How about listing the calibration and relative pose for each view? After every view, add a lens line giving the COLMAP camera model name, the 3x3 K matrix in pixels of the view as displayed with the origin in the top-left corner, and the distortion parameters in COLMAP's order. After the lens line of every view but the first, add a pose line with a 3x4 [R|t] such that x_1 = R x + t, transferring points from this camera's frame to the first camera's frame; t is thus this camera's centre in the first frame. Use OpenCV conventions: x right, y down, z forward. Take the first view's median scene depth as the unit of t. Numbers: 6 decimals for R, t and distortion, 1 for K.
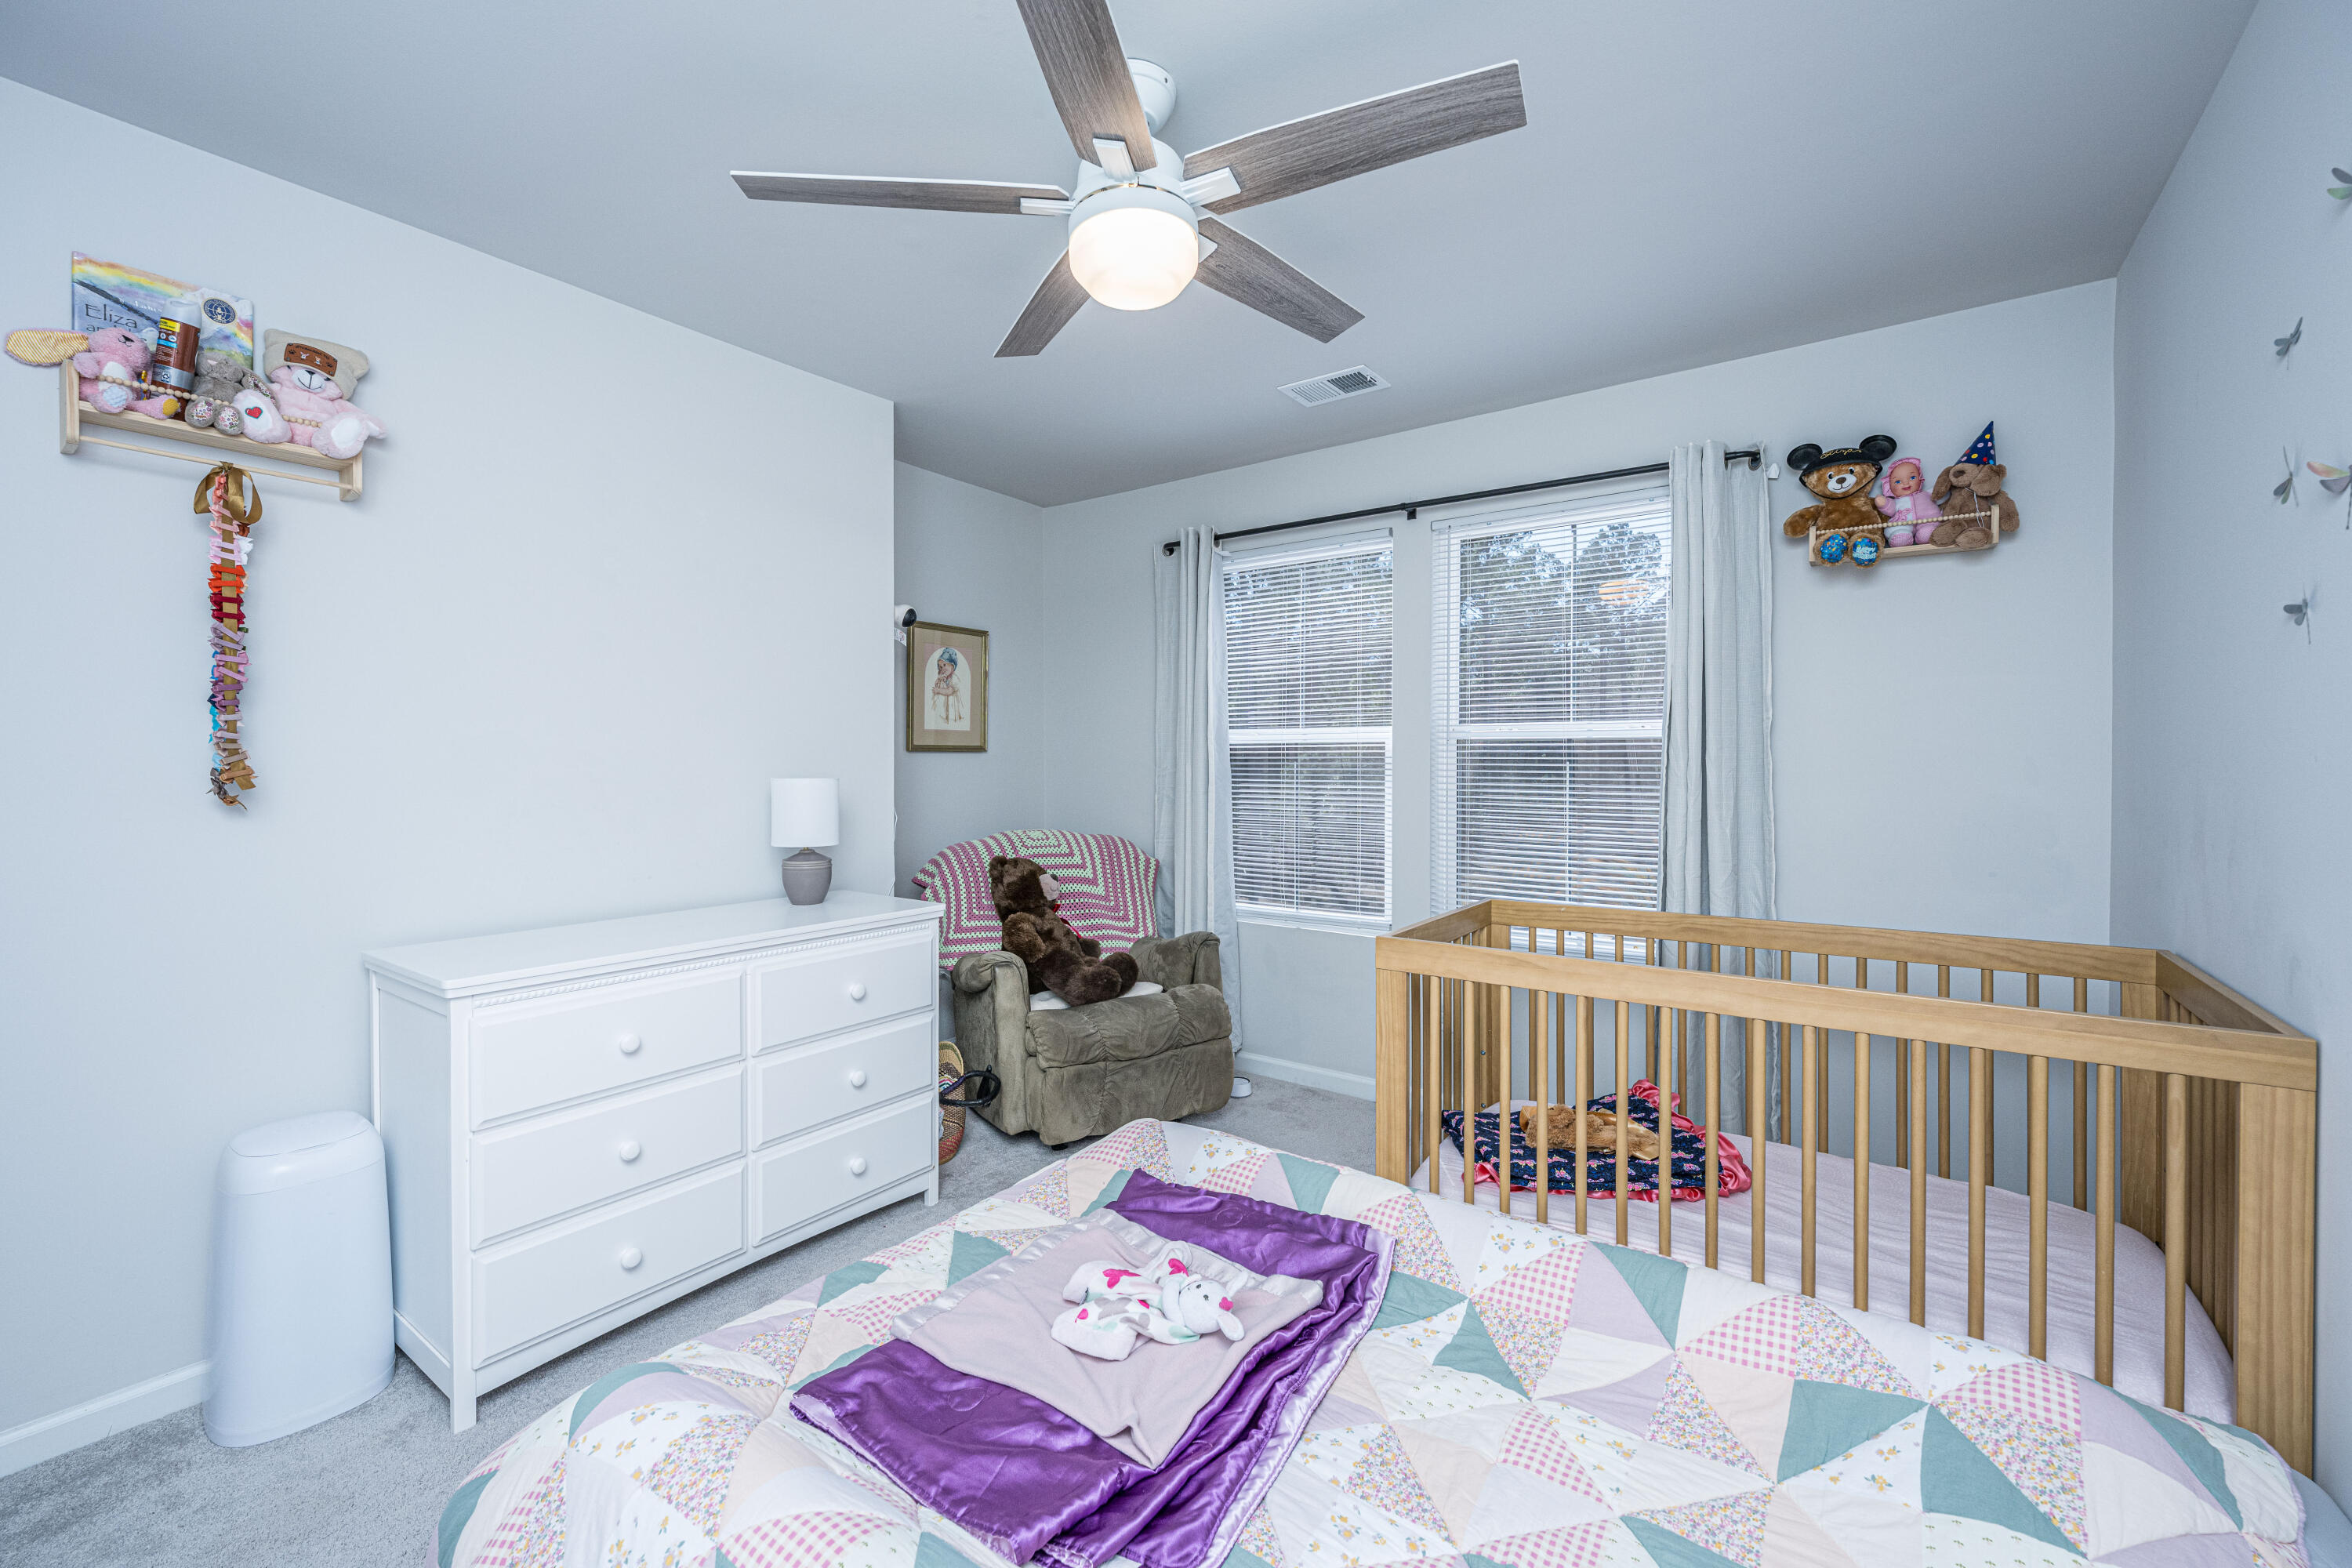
lens RADIAL K [[946.5, 0, 1159.6], [0, 946.5, 761.9], [0, 0, 1]] dist [-0.000938, 0.000515]
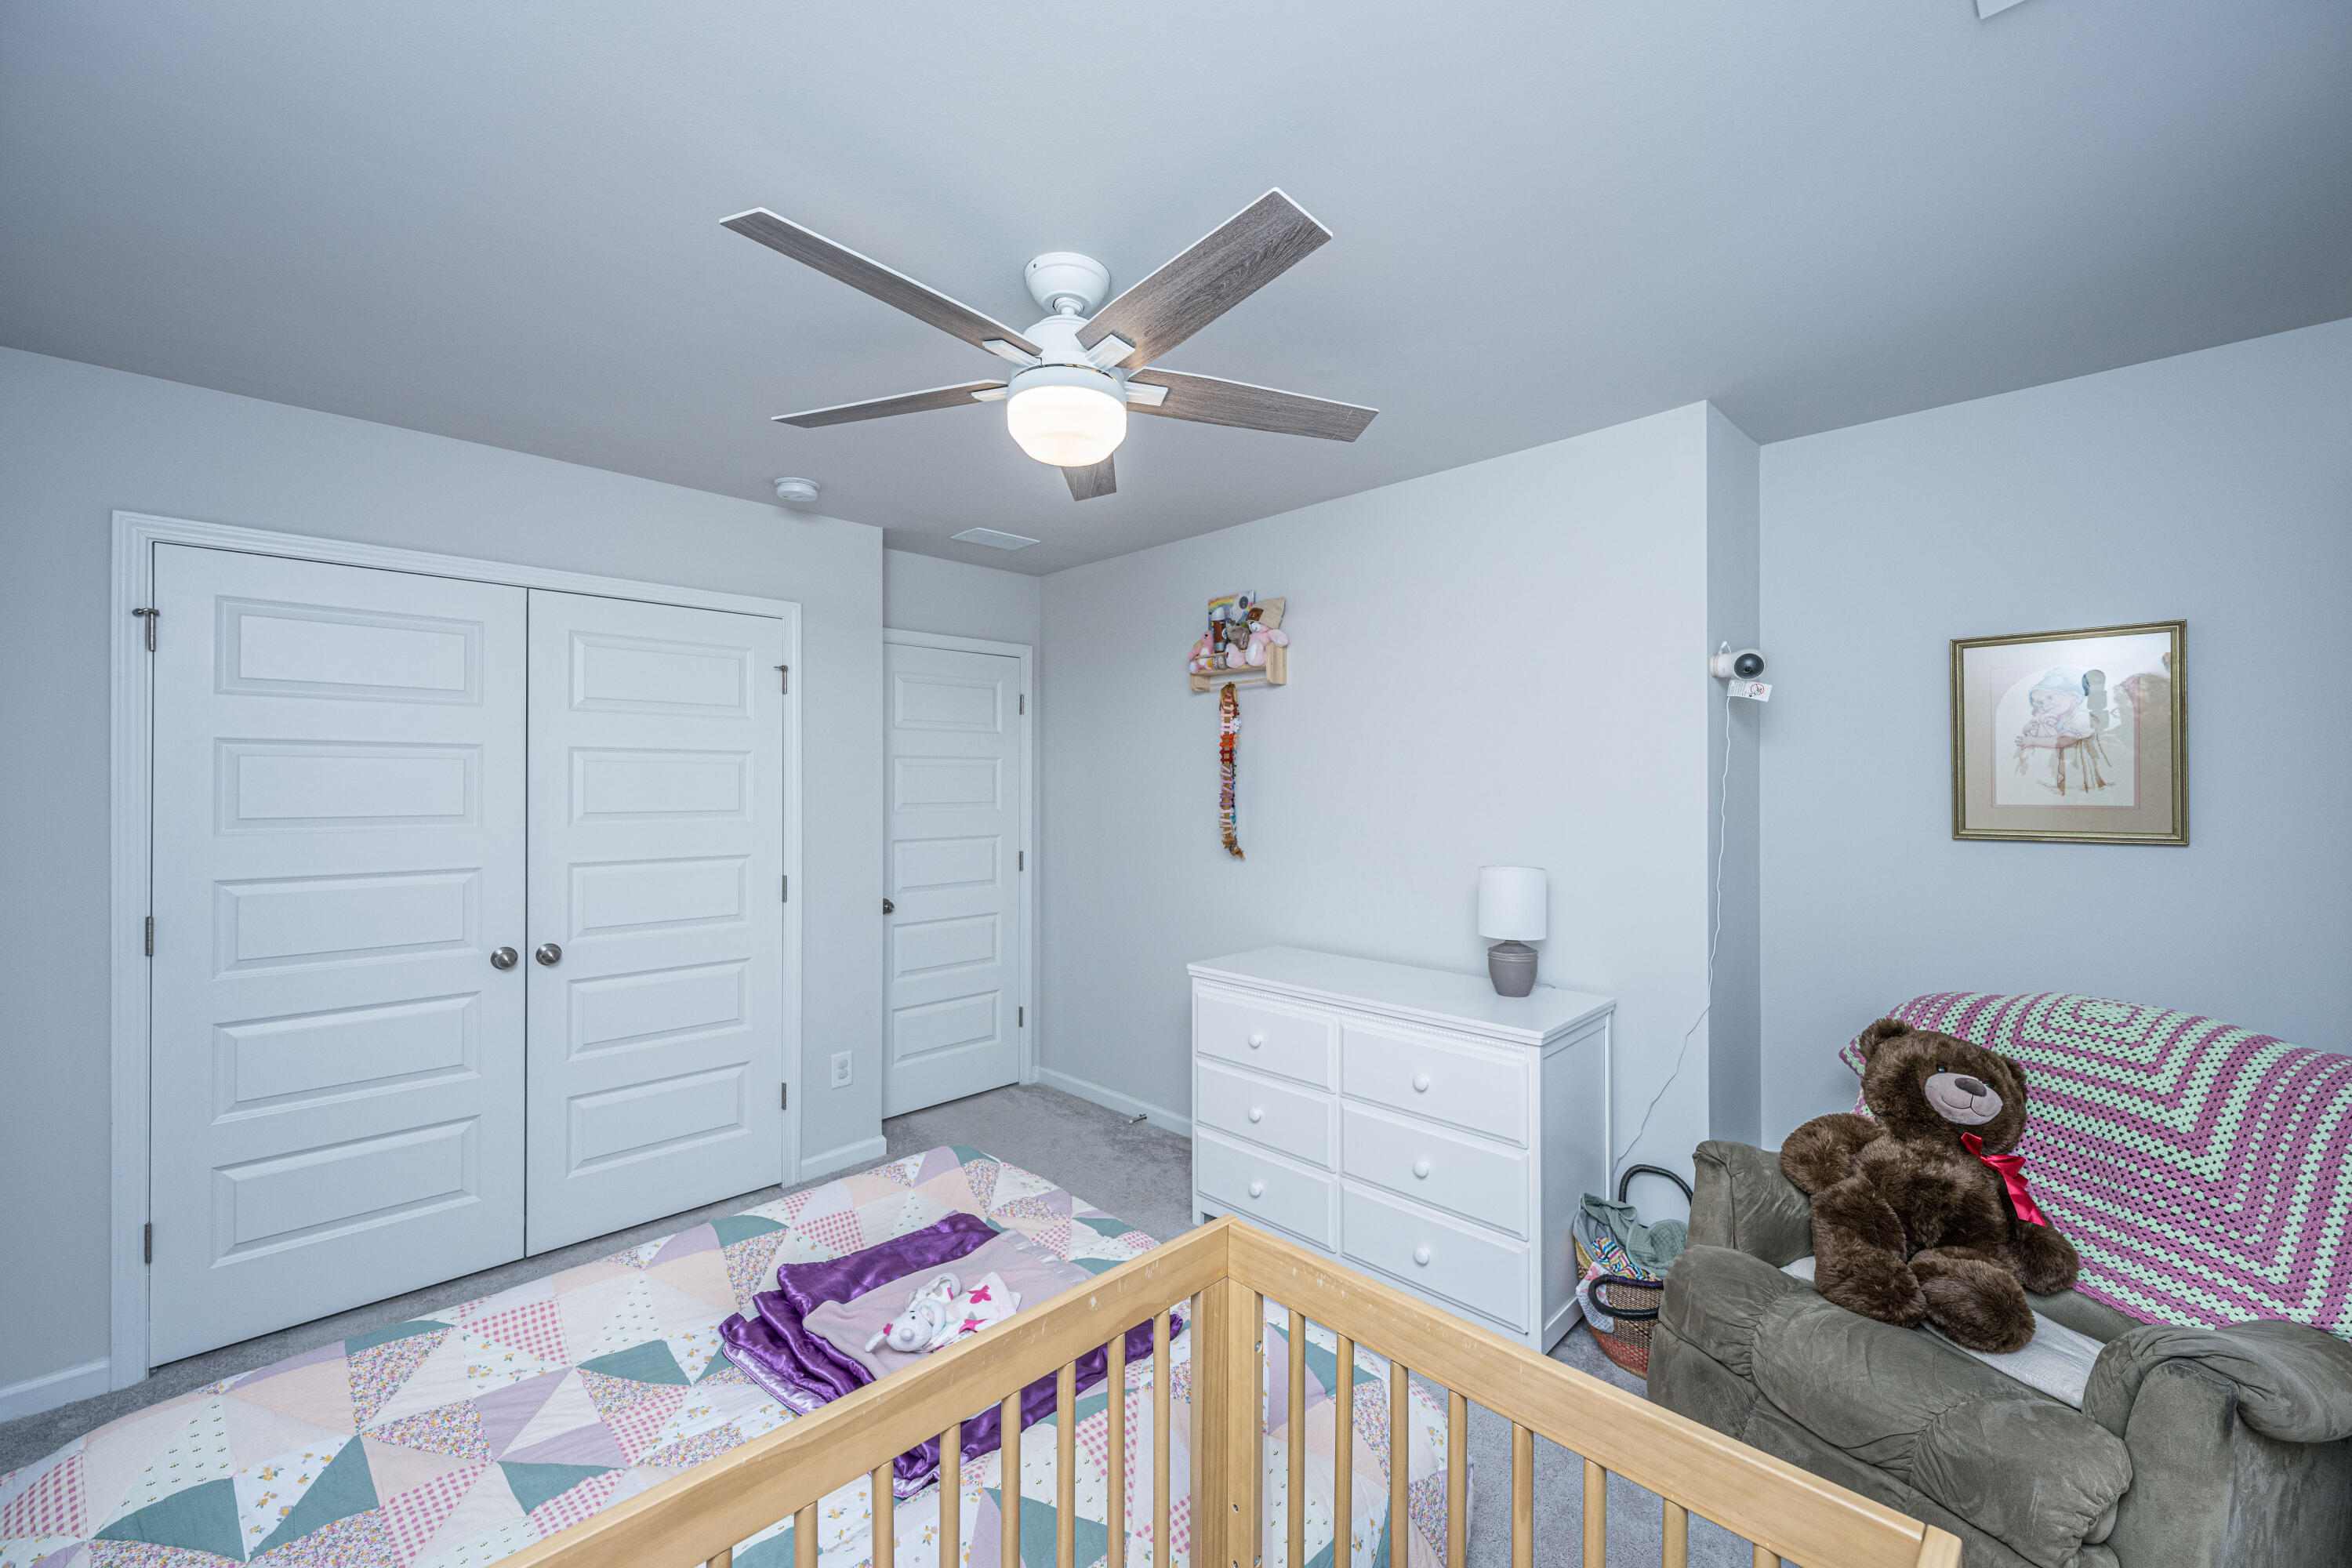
lens RADIAL K [[933.3, 0, 1184.5], [0, 933.3, 794.7], [0, 0, 1]] dist [0.000841, 0.000105]
pose [[-0.148103, -0.011607, -0.988904, 0.919538], [-0.008898, 0.999906, -0.010404, -0.064550], [0.988932, 0.007258, -0.148192, 1.197809]]
